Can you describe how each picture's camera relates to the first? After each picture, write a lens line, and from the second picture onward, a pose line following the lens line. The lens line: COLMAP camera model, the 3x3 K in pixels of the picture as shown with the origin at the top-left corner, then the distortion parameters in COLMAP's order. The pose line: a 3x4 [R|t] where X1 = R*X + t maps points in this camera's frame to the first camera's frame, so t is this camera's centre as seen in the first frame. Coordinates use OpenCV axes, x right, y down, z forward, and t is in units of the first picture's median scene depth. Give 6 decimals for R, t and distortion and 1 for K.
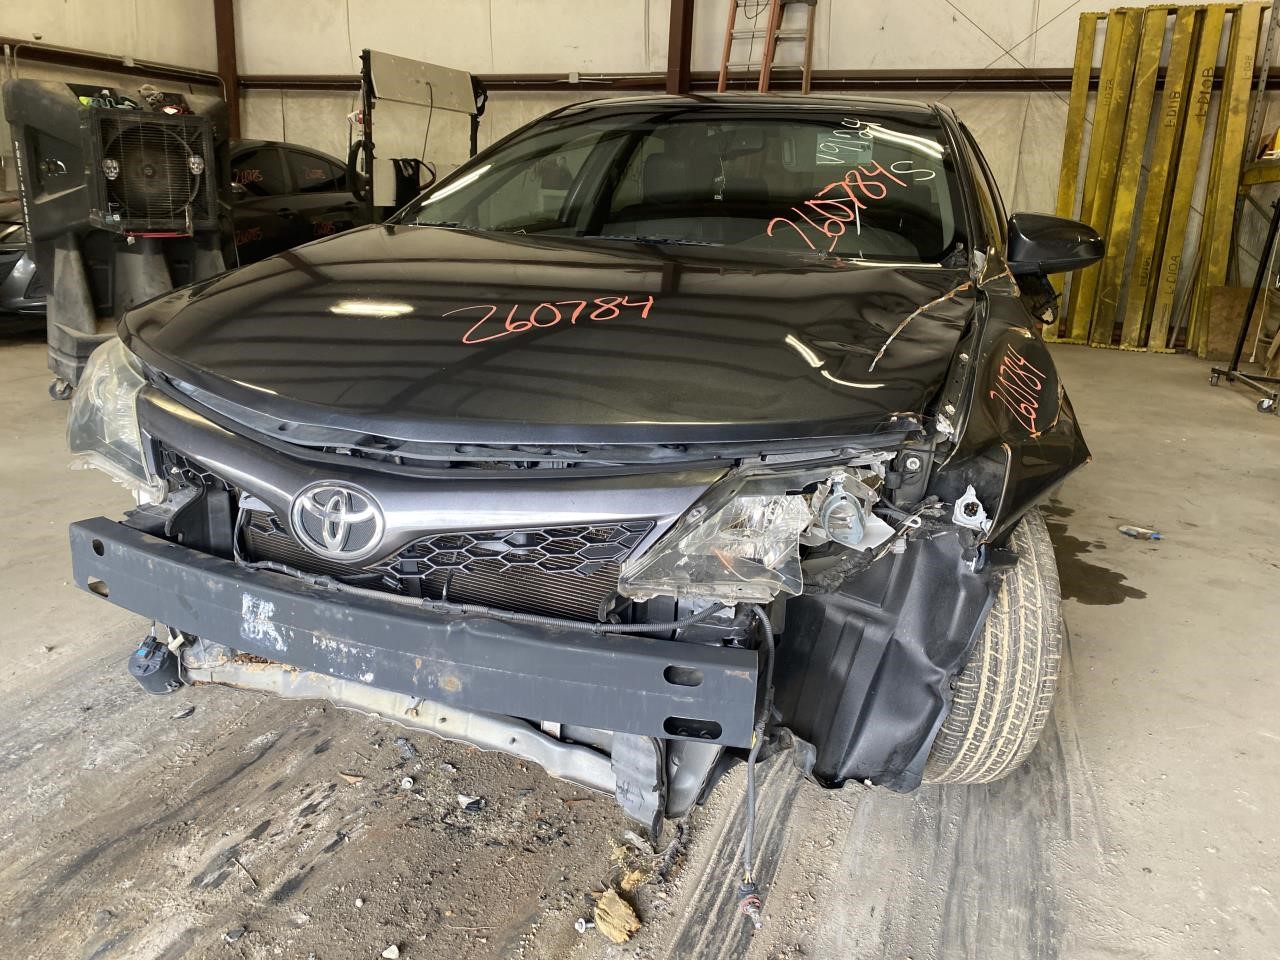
lens RADIAL K [[994.8, 0, 648.0], [0, 994.8, 485.9], [0, 0, 1]] dist [0.009801, -0.004976]
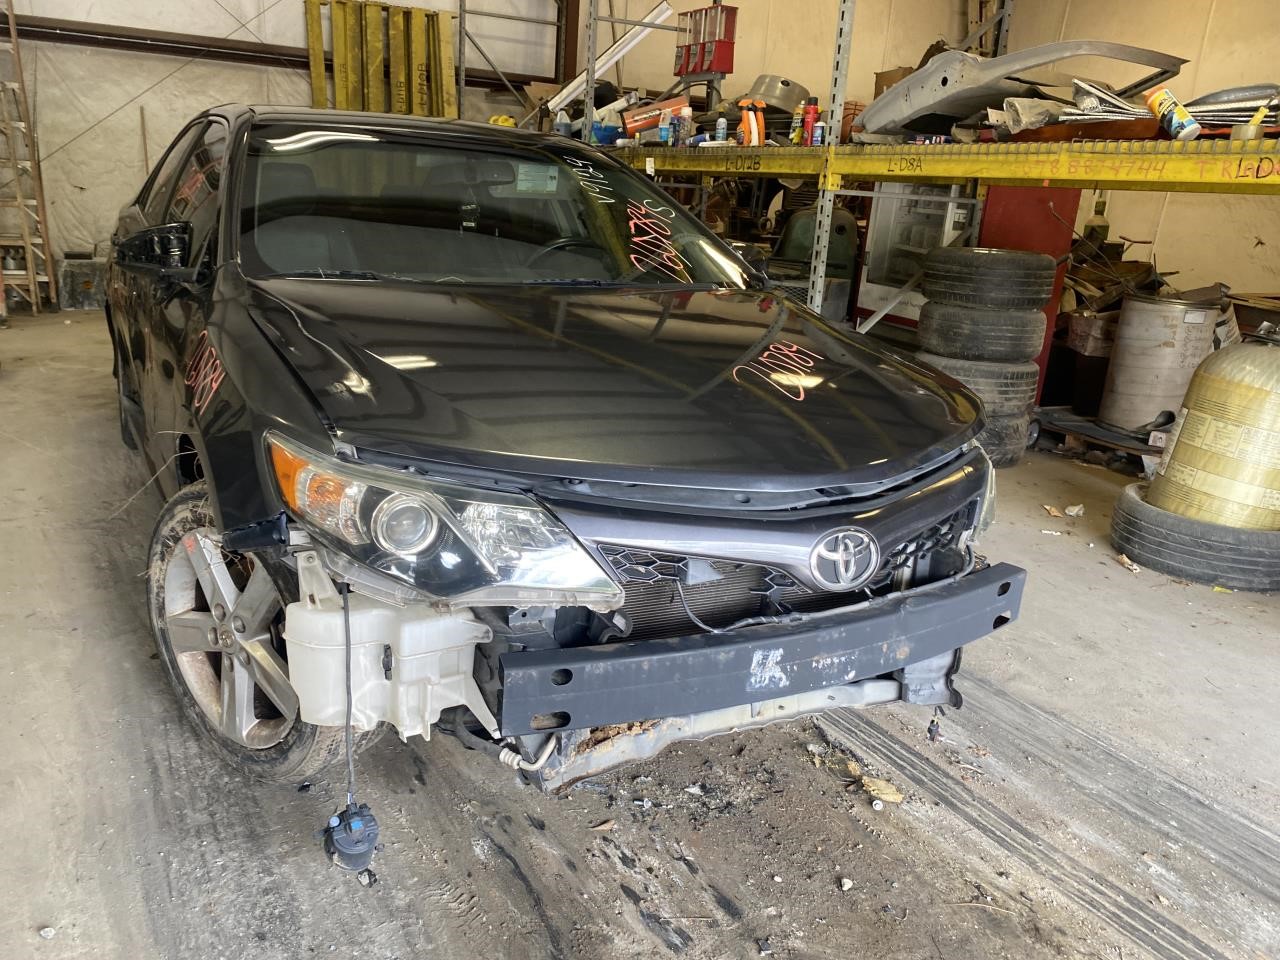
lens RADIAL K [[994.8, 0, 632.1], [0, 994.8, 481.9], [0, 0, 1]] dist [0.009801, -0.004976]
pose [[0.627236, -0.223771, 0.745990, -0.528670], [0.185824, 0.973171, 0.135674, -0.104959], [-0.756336, 0.053523, 0.651990, 0.150334]]
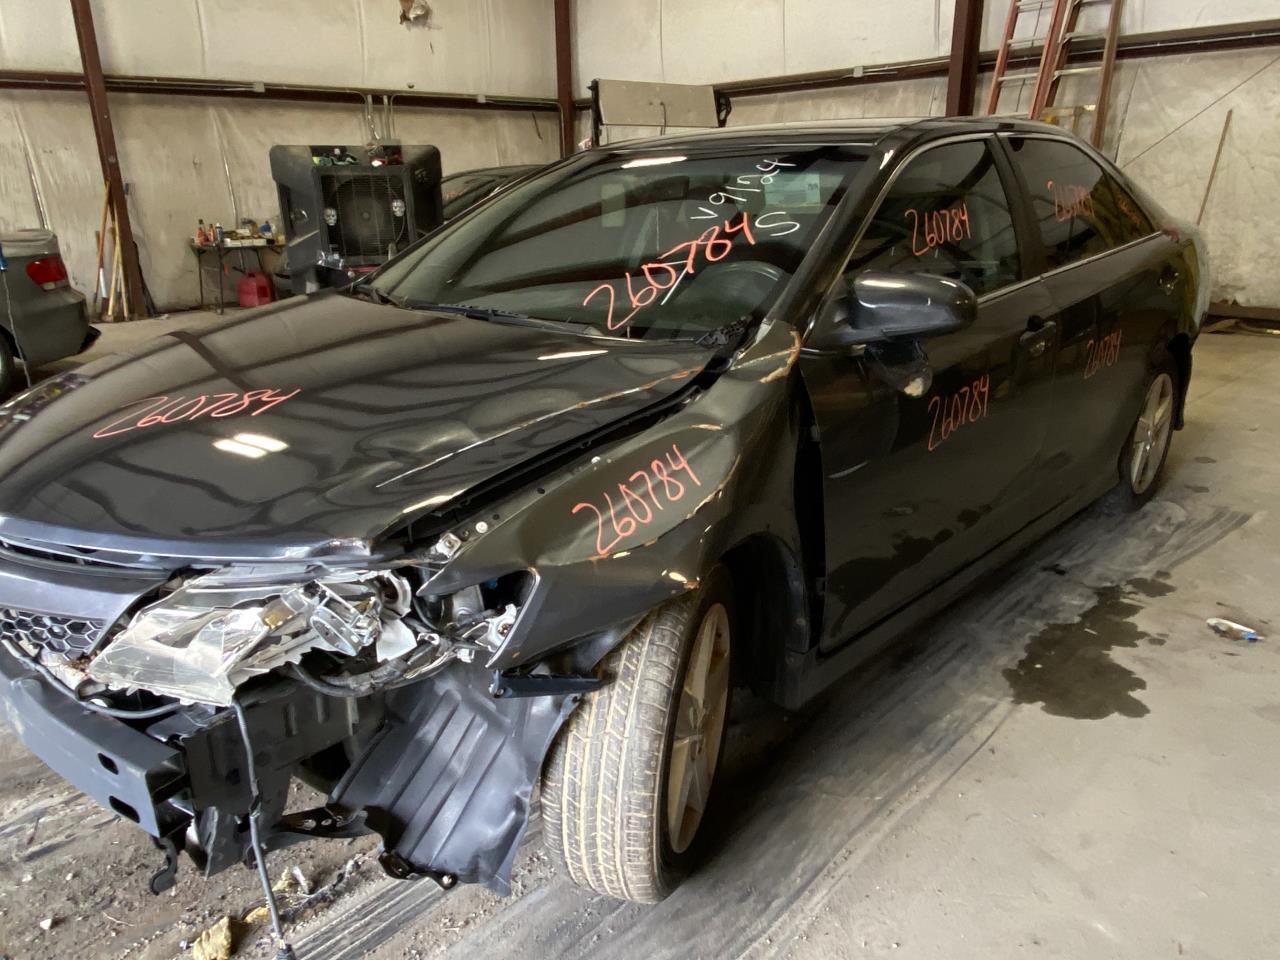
lens RADIAL K [[942.6, 0, 633.6], [0, 942.6, 506.4], [0, 0, 1]] dist [0.043743, -0.041638]
pose [[0.909028, 0.081439, -0.408701, 0.359063], [-0.060450, 0.996115, 0.064038, -0.072786], [0.412328, -0.033506, 0.910419, 0.100032]]
